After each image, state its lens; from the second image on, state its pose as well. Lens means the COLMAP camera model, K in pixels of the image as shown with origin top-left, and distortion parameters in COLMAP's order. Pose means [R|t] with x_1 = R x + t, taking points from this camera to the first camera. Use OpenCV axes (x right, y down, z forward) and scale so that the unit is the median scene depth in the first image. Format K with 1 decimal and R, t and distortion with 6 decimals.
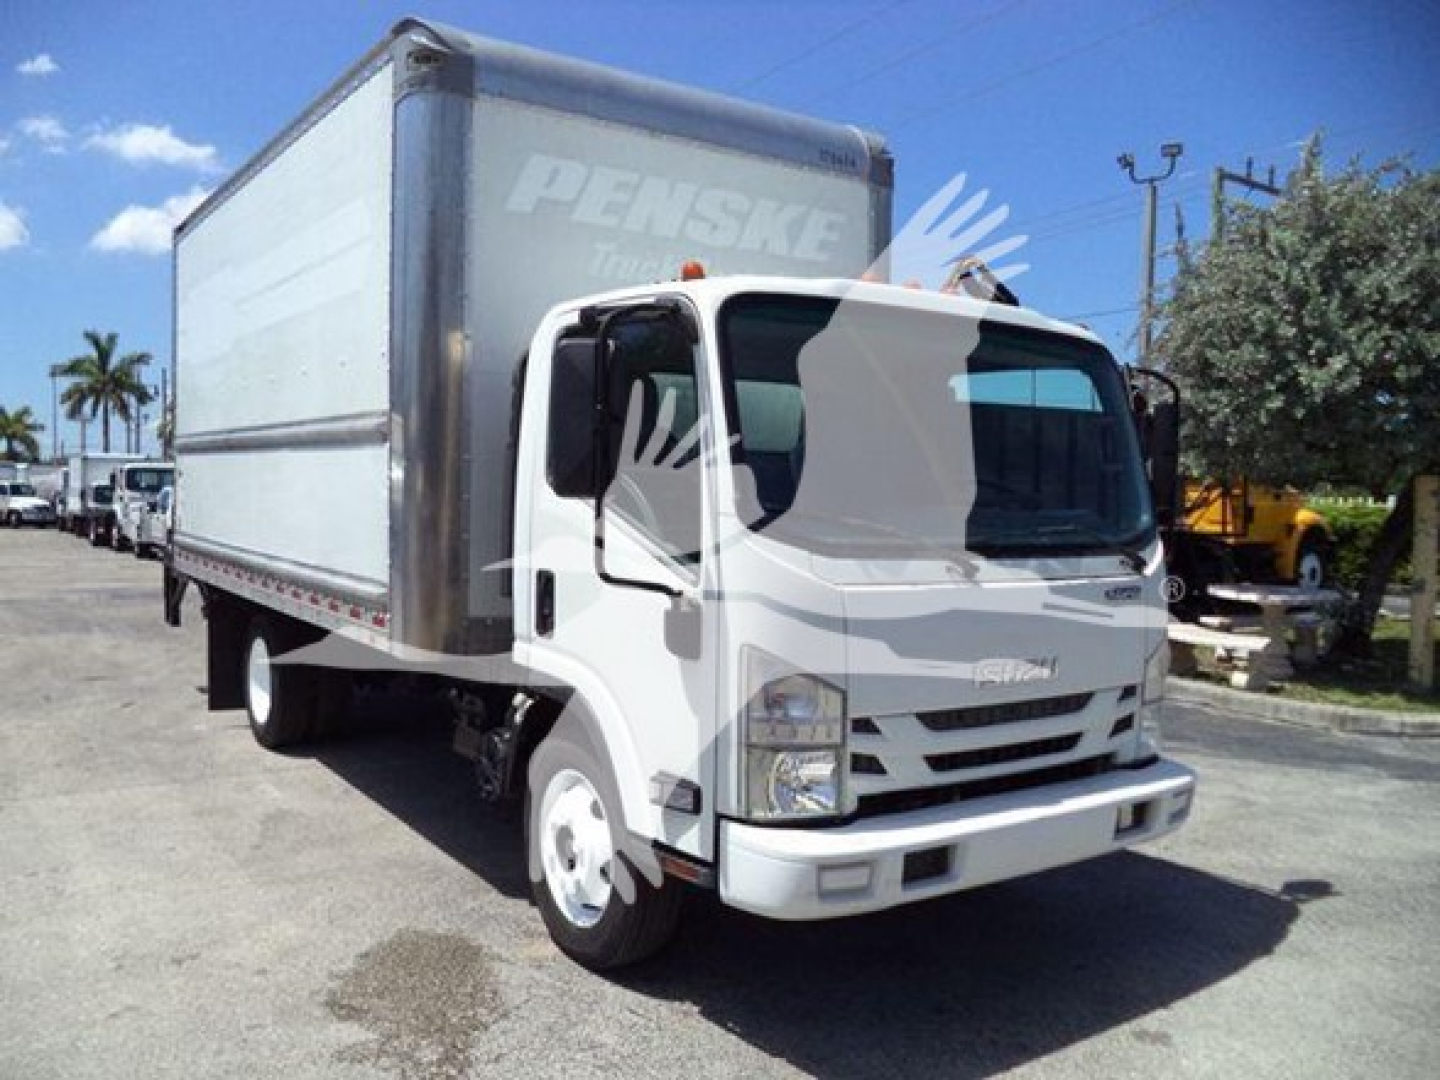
lens RADIAL K [[1177.9, 0, 737.2], [0, 1177.9, 533.2], [0, 0, 1]] dist [-0.028311, -0.005037]
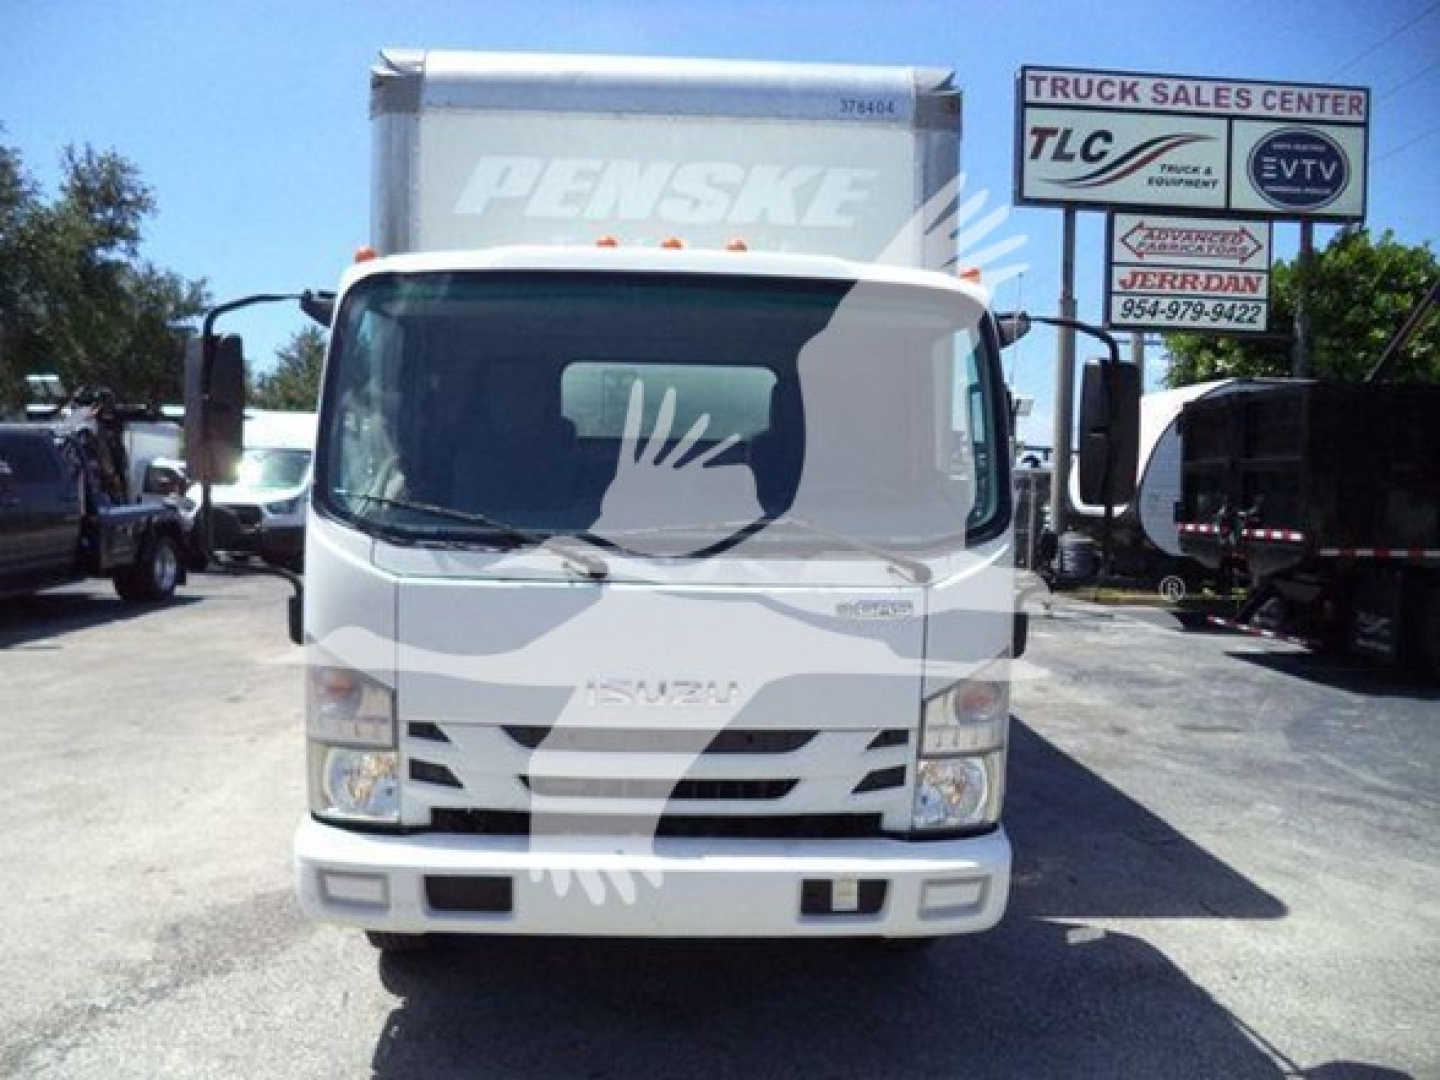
lens RADIAL K [[1177.9, 0, 737.2], [0, 1177.9, 533.2], [0, 0, 1]] dist [-0.028311, -0.005037]
pose [[0.845951, 0.019131, -0.532917, 0.662888], [-0.023040, 0.999734, -0.000685, 0.003748], [0.532763, 0.012858, 0.846167, 0.292092]]
